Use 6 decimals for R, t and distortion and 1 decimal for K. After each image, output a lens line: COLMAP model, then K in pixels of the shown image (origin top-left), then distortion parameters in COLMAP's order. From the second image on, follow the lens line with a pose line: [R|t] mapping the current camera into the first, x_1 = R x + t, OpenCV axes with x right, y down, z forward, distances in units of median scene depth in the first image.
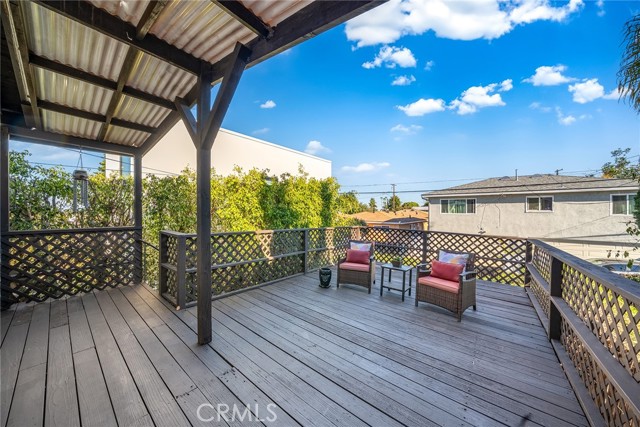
lens RADIAL K [[217.7, 0, 320.0], [0, 217.7, 213.5], [0, 0, 1]] dist [-0.001847, -0.000139]
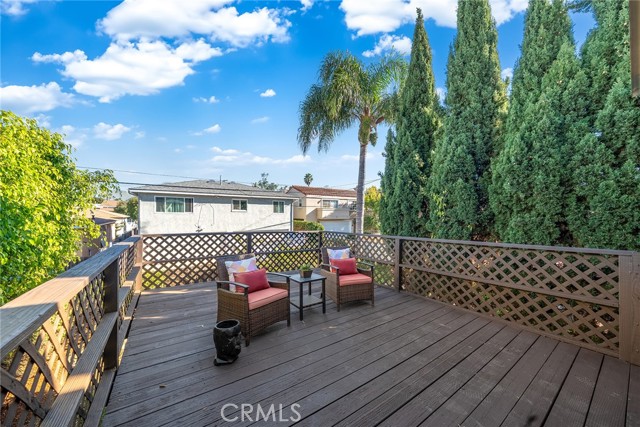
lens RADIAL K [[217.7, 0, 320.0], [0, 217.7, 213.5], [0, 0, 1]] dist [-0.001847, -0.000139]
pose [[0.264726, -0.007832, 0.964292, -0.103504], [0.002879, 0.999969, 0.007331, -0.001740], [-0.964319, 0.000836, 0.264740, 0.174159]]
